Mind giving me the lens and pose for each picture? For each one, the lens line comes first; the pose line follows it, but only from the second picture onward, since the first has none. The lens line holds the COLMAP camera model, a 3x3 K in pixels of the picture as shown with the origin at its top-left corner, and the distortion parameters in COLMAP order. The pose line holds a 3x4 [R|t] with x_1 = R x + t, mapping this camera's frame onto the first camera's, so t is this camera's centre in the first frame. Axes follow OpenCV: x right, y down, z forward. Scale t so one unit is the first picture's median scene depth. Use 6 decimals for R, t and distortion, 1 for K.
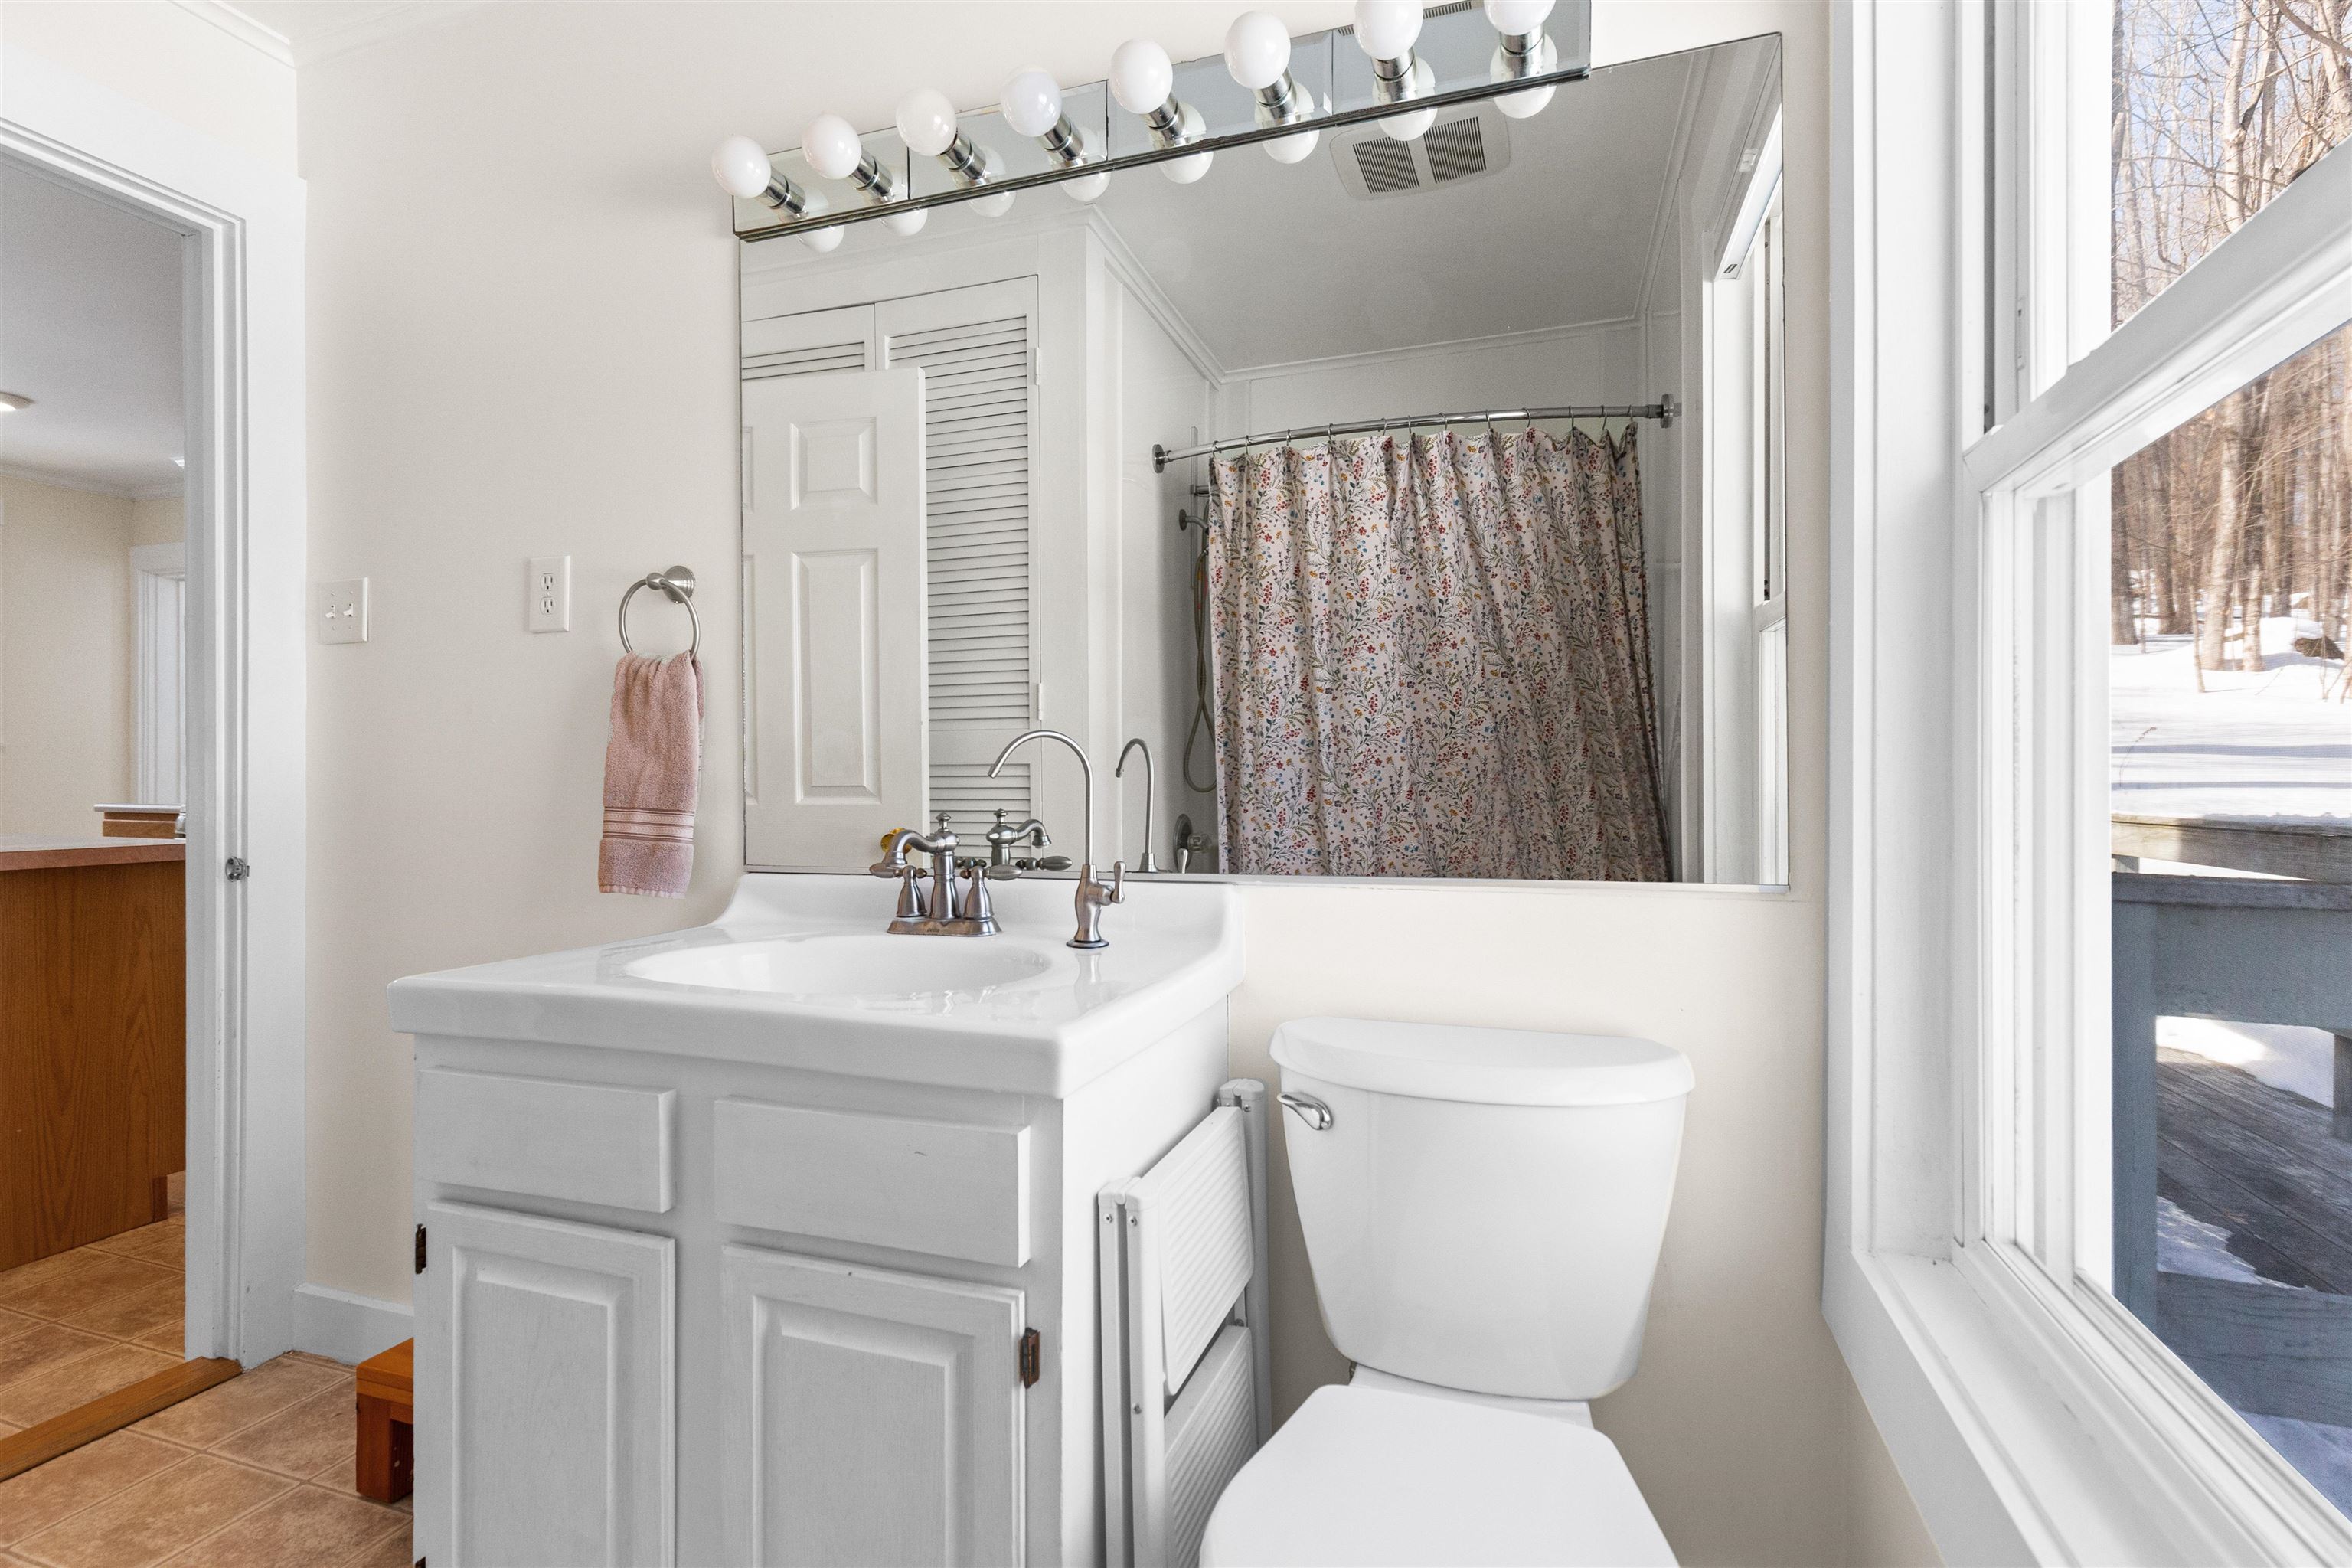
lens RADIAL K [[1108.9, 0, 1175.3], [0, 1108.9, 782.7], [0, 0, 1]] dist [0.006272, -0.001061]
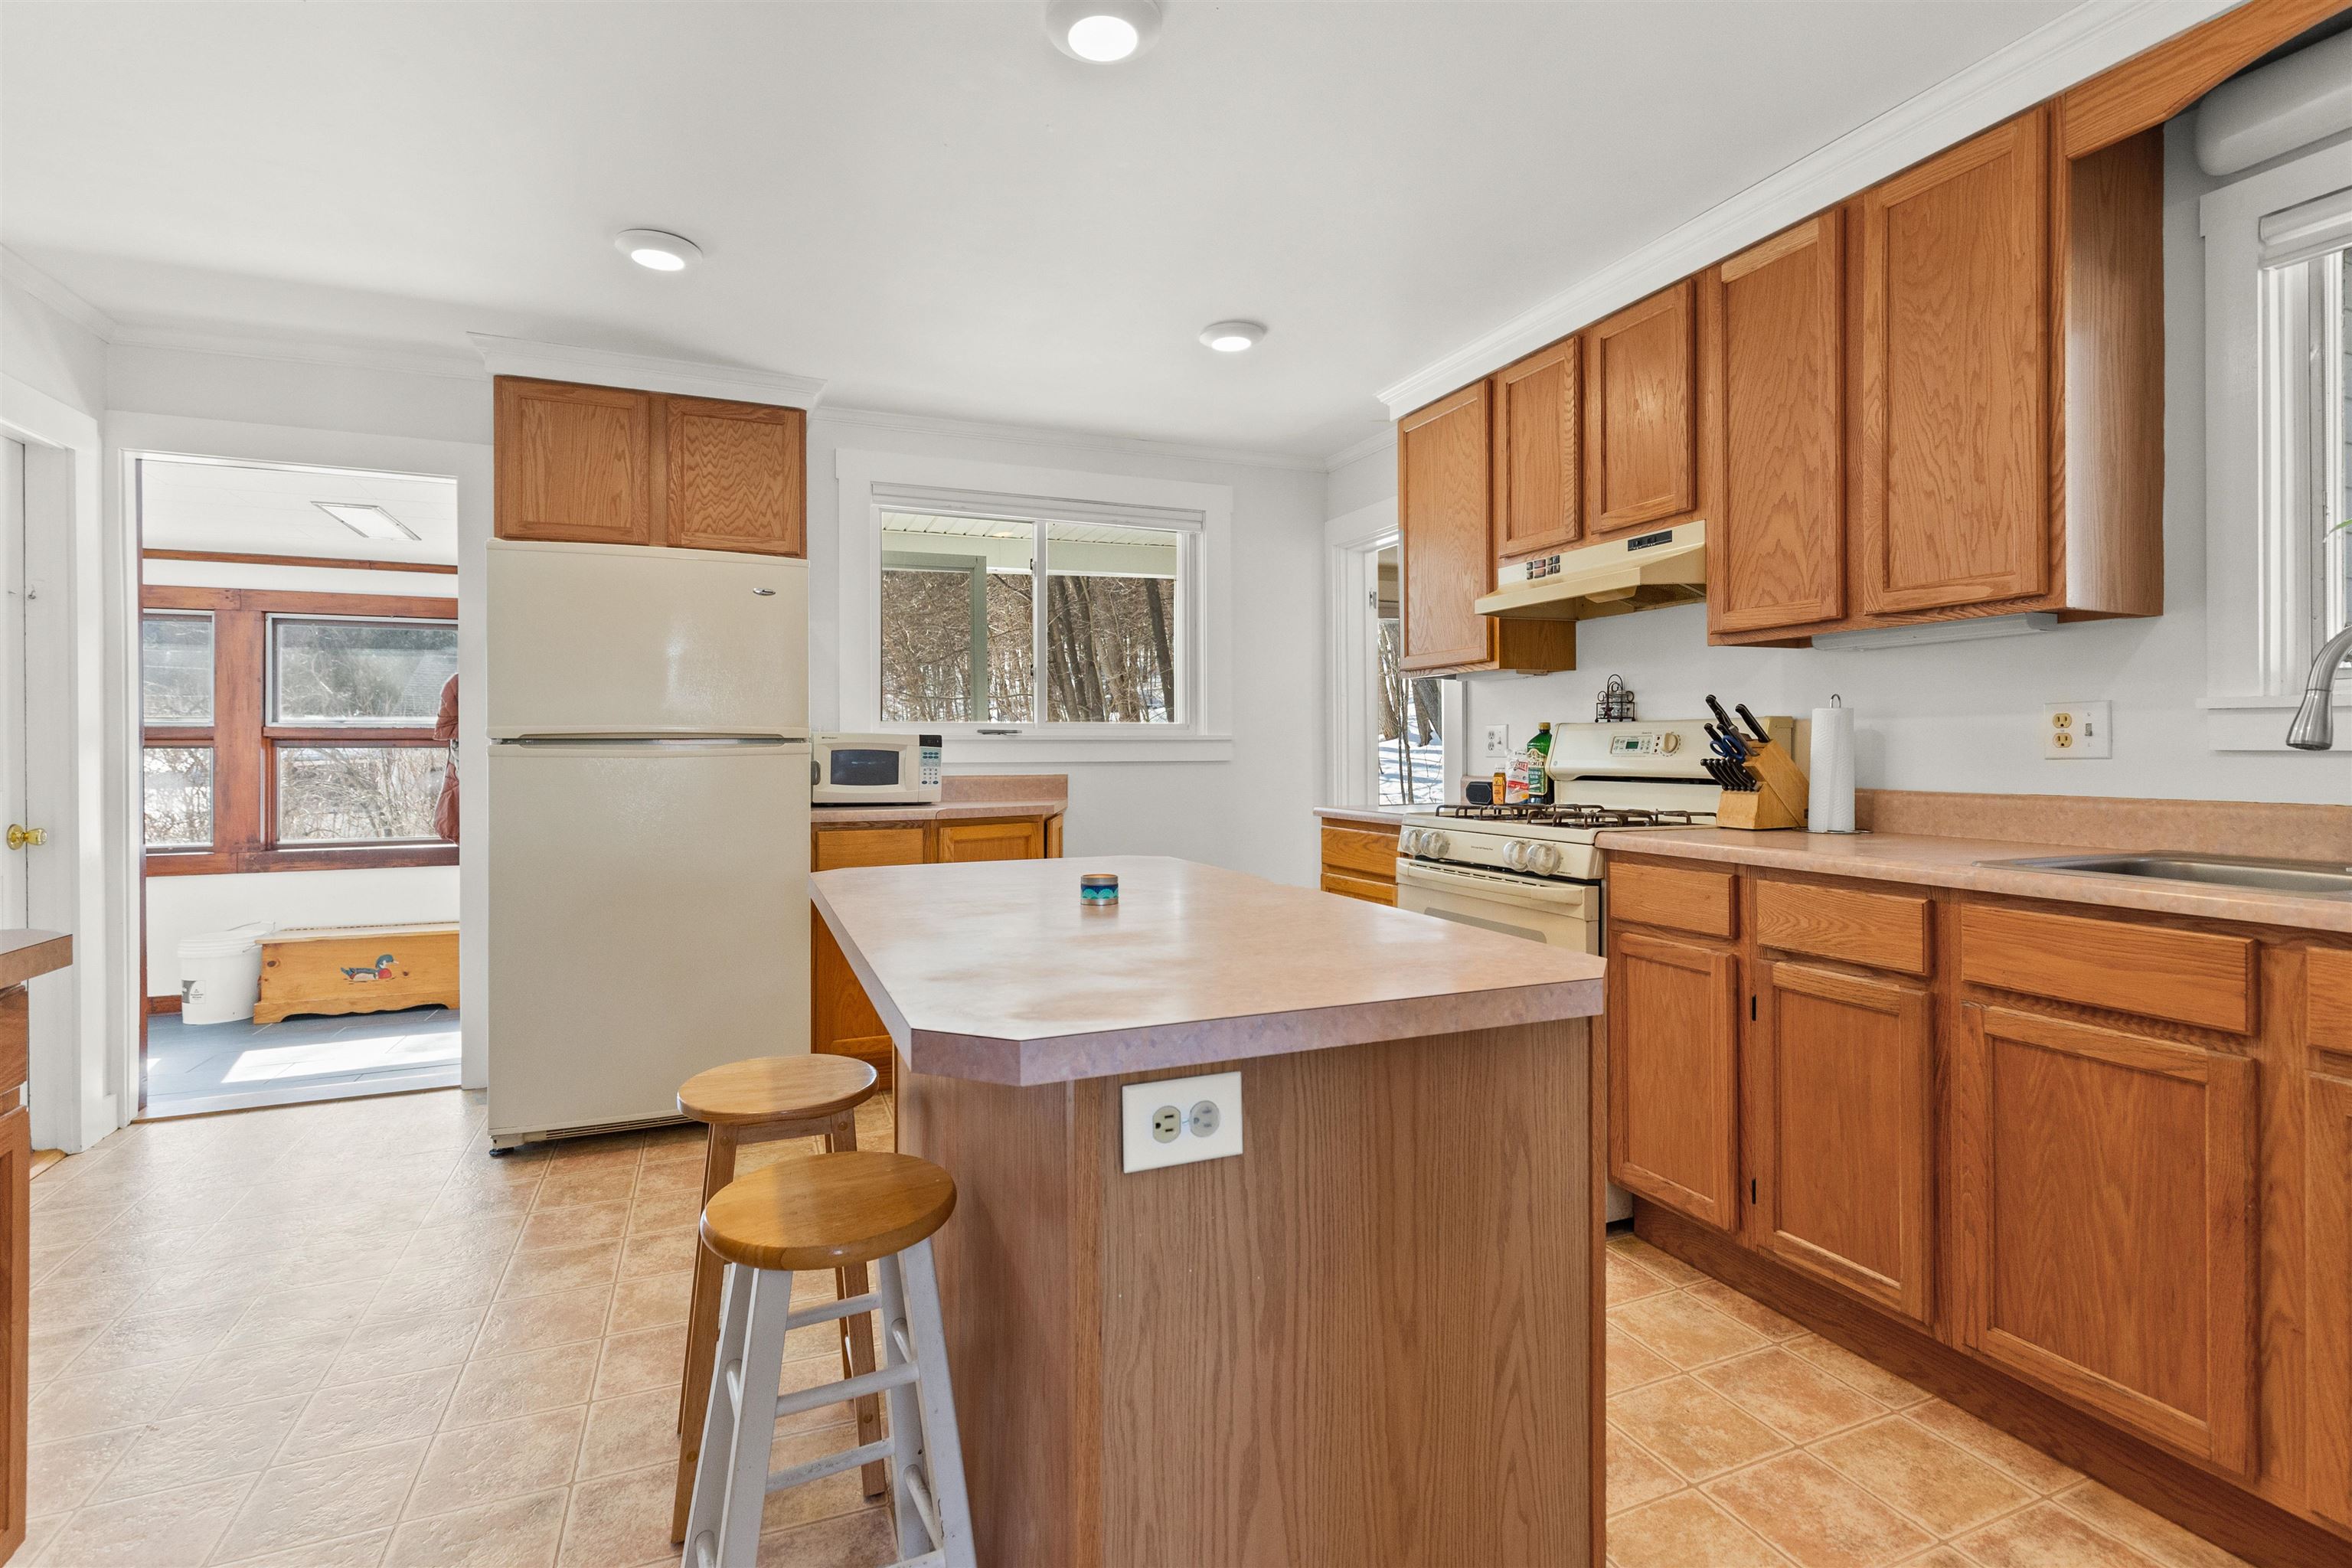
lens RADIAL K [[1108.9, 0, 1171.4], [0, 1108.9, 755.0], [0, 0, 1]] dist [0.006272, -0.001061]
pose [[0.664235, -0.005715, -0.747502, -0.689094], [0.007587, 0.999971, -0.000904, -0.035904], [0.747486, -0.005071, 0.664259, 0.600077]]
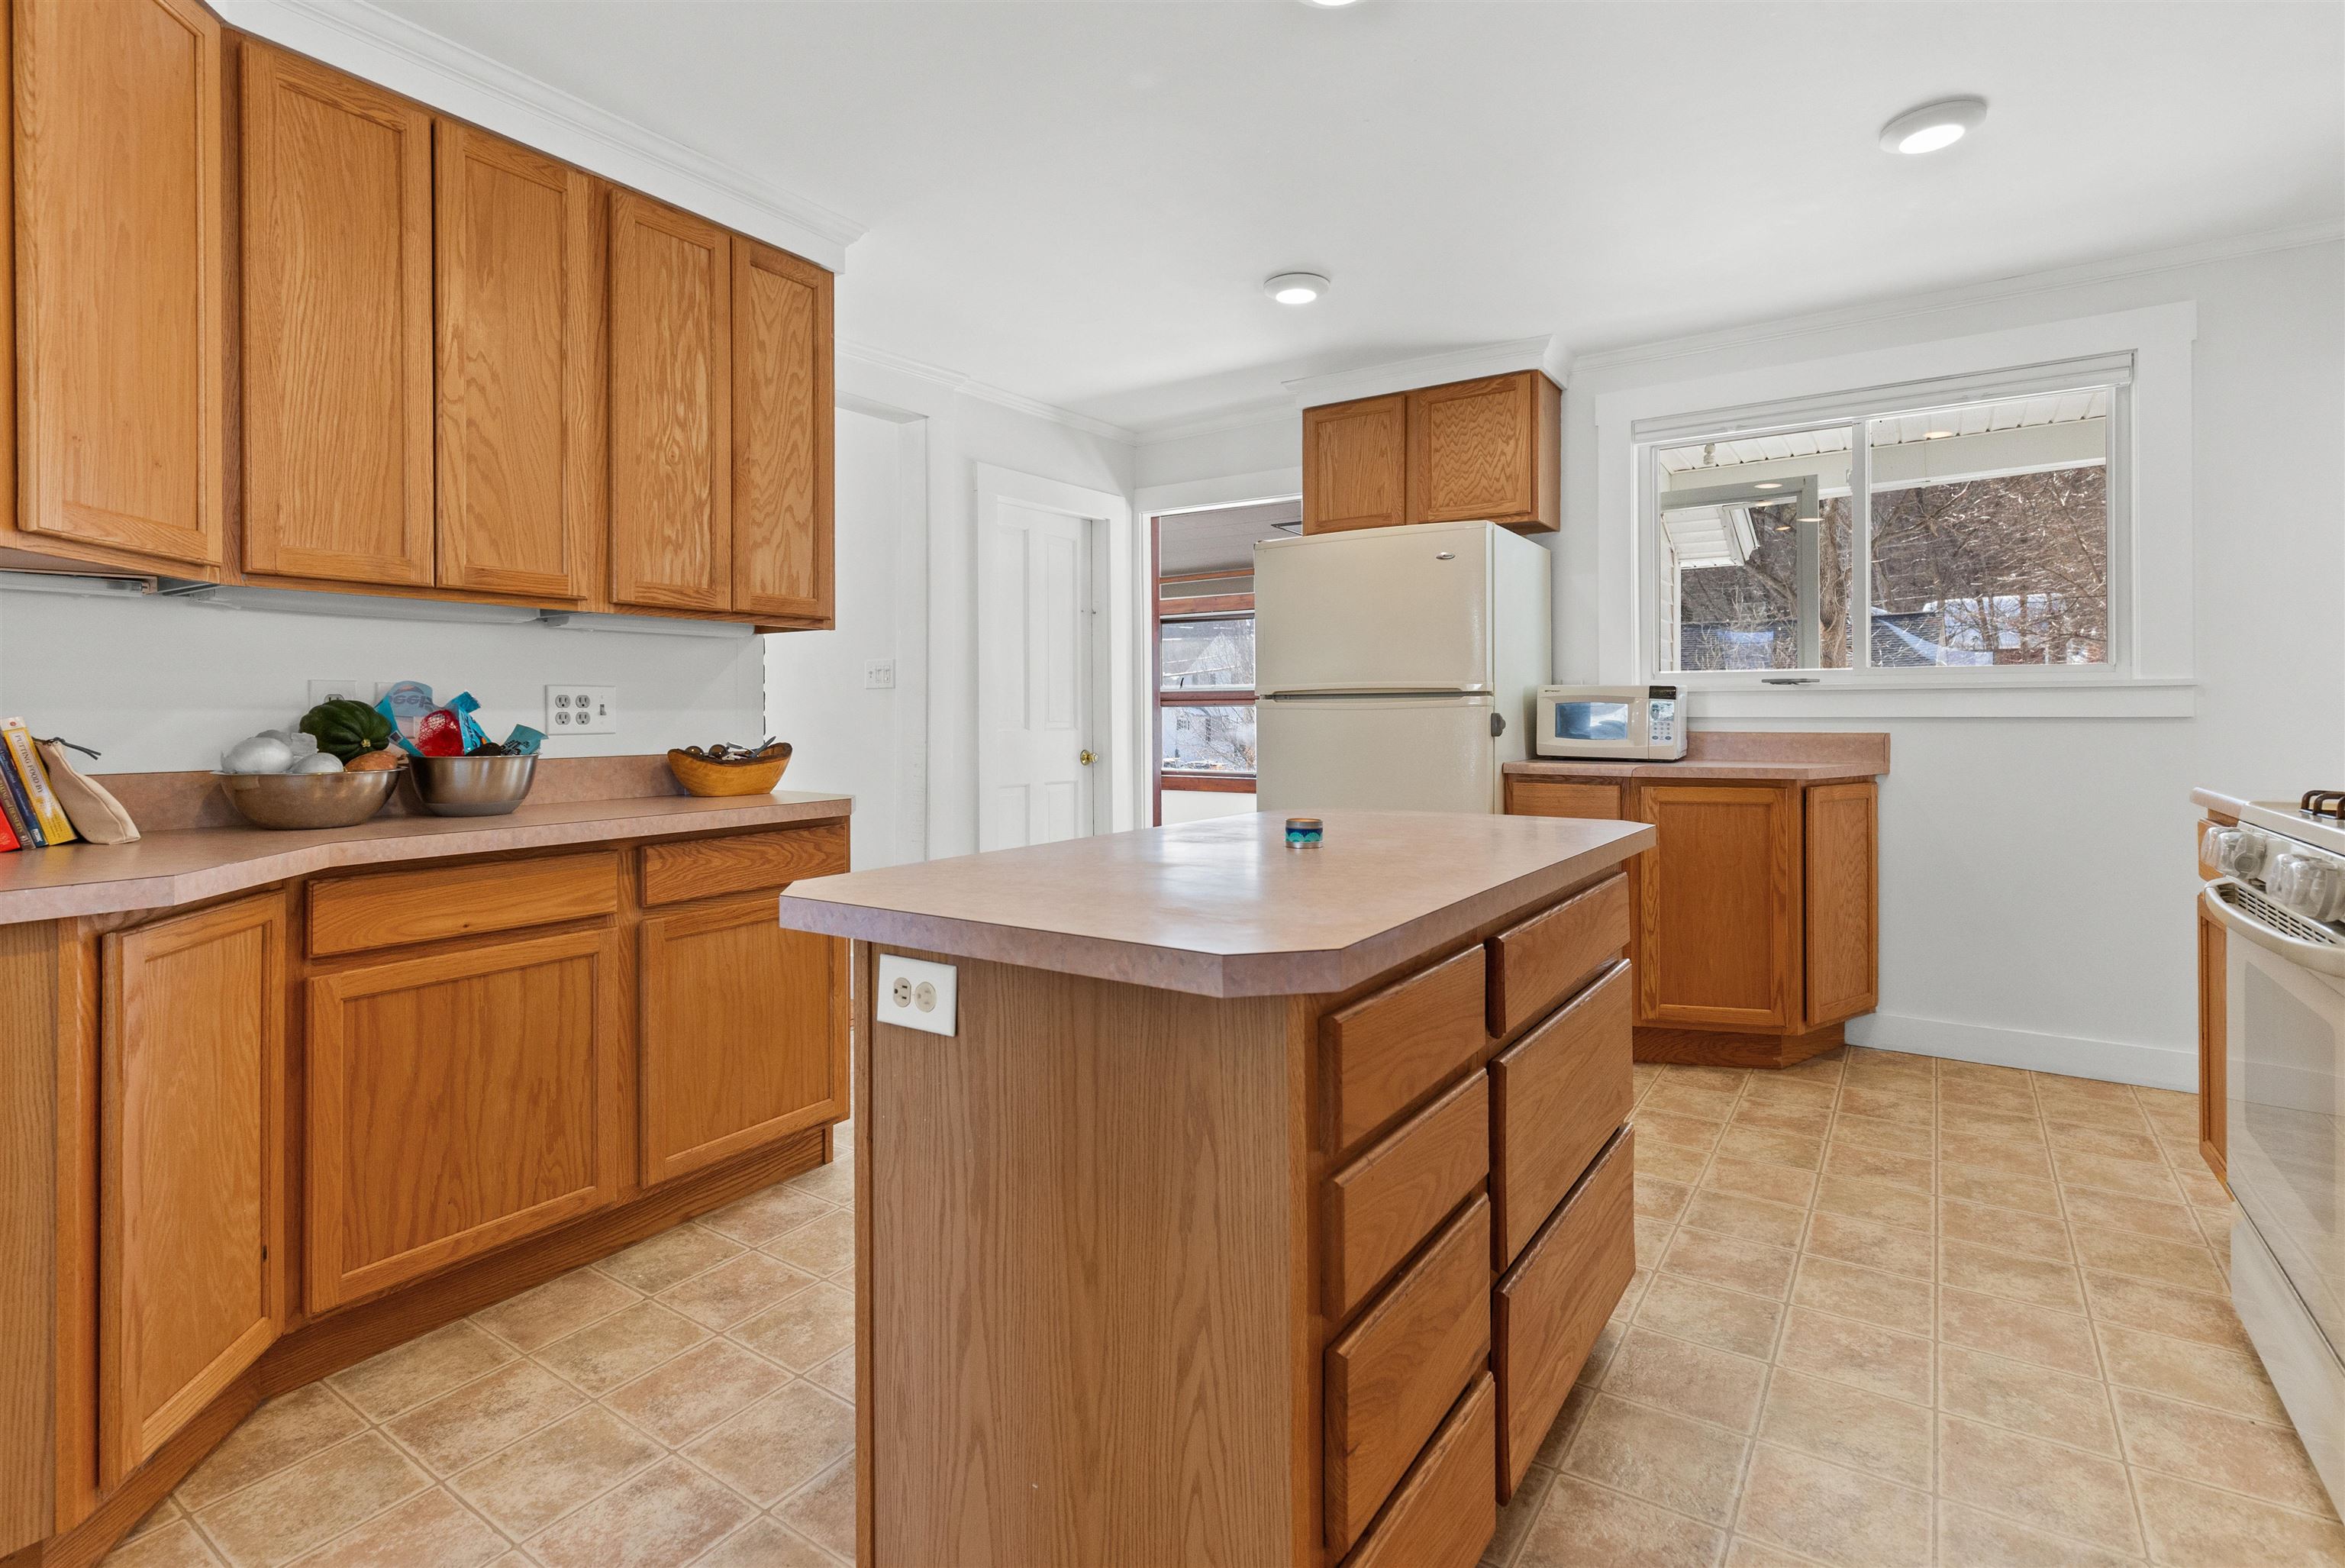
lens RADIAL K [[1105.7, 0, 1168.7], [0, 1105.7, 716.2], [0, 0, 1]] dist [0.006272, -0.001061]
pose [[-0.253877, -0.003321, -0.967231, -0.539321], [0.000738, 0.999993, -0.003627, -0.024886], [0.967236, -0.001635, -0.253873, 1.107931]]
